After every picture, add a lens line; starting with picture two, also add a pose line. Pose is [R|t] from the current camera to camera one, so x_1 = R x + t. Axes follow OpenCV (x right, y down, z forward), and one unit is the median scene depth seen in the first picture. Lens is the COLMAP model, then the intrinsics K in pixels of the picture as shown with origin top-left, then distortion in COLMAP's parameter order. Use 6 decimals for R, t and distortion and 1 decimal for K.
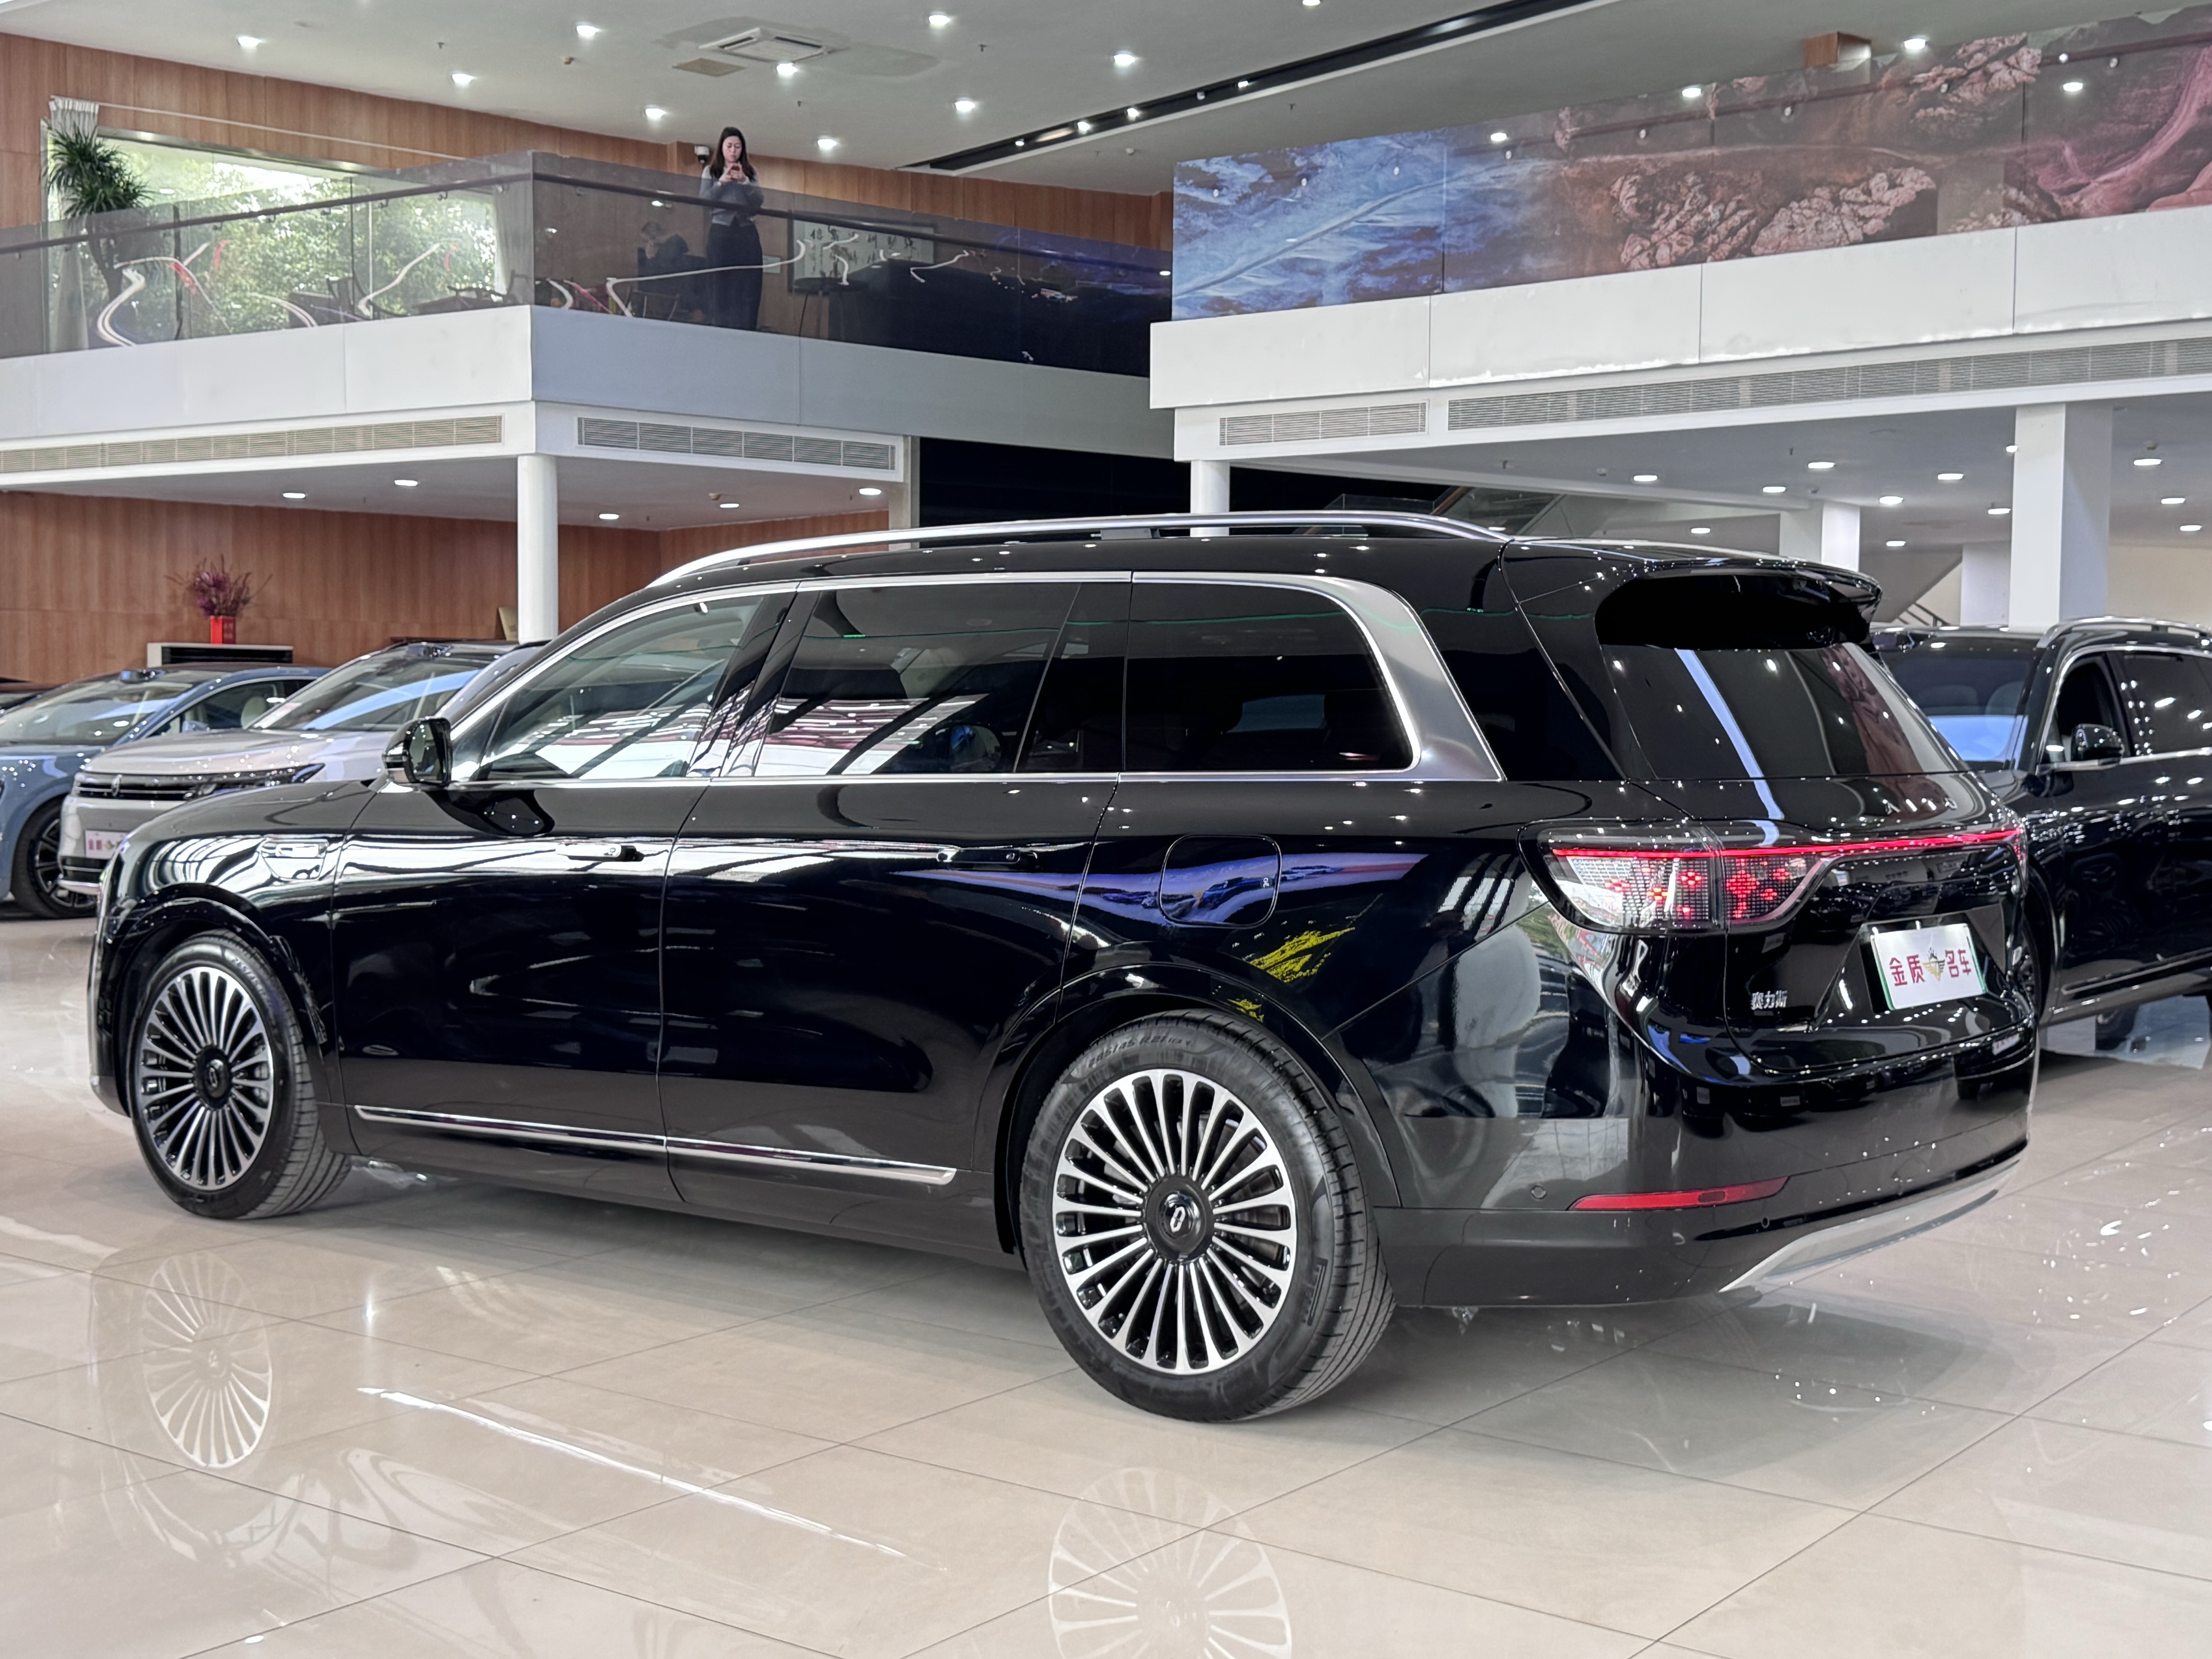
lens RADIAL K [[2778.0, 0, 1101.0], [0, 2778.0, 830.7], [0, 0, 1]] dist [0.038027, 0.000000]
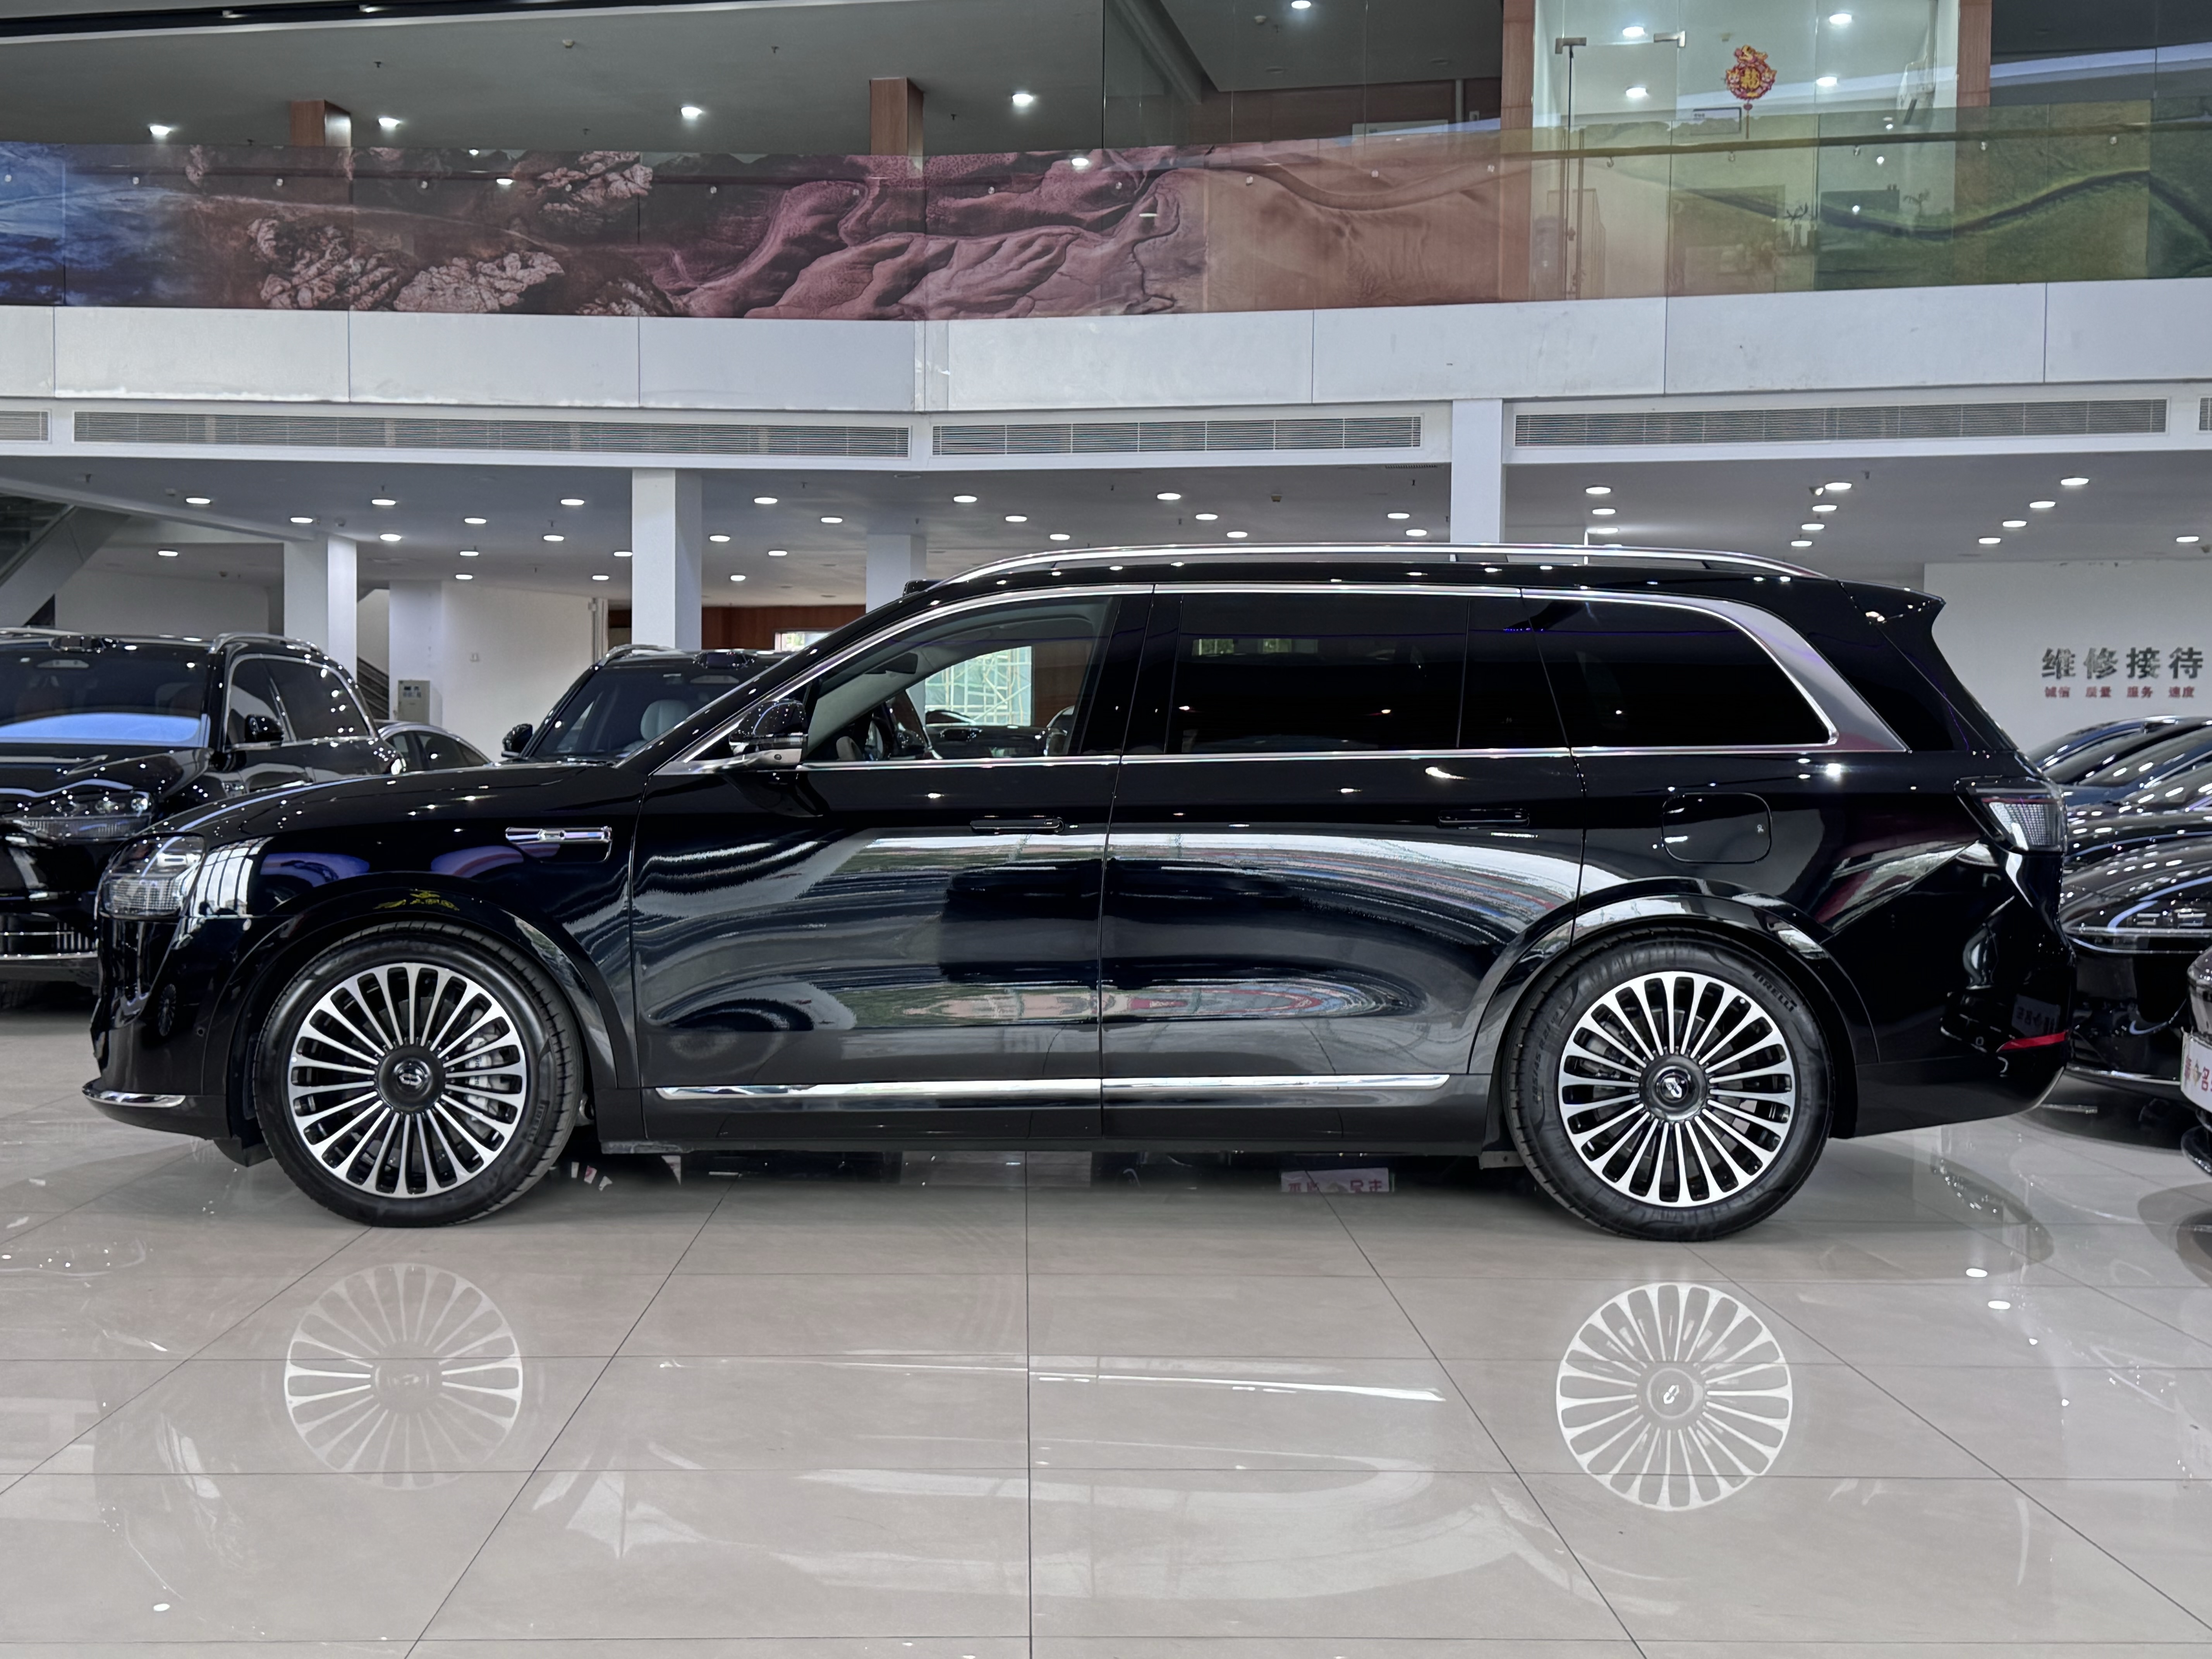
lens RADIAL K [[2525.9, 0, 1103.9], [0, 2525.9, 821.1], [0, 0, 1]] dist [0.025048, 0.000000]
pose [[0.786196, -0.002238, 0.617973, -0.169086], [0.007024, 0.999961, -0.005315, 0.003085], [-0.617937, 0.008519, 0.786181, 0.042436]]
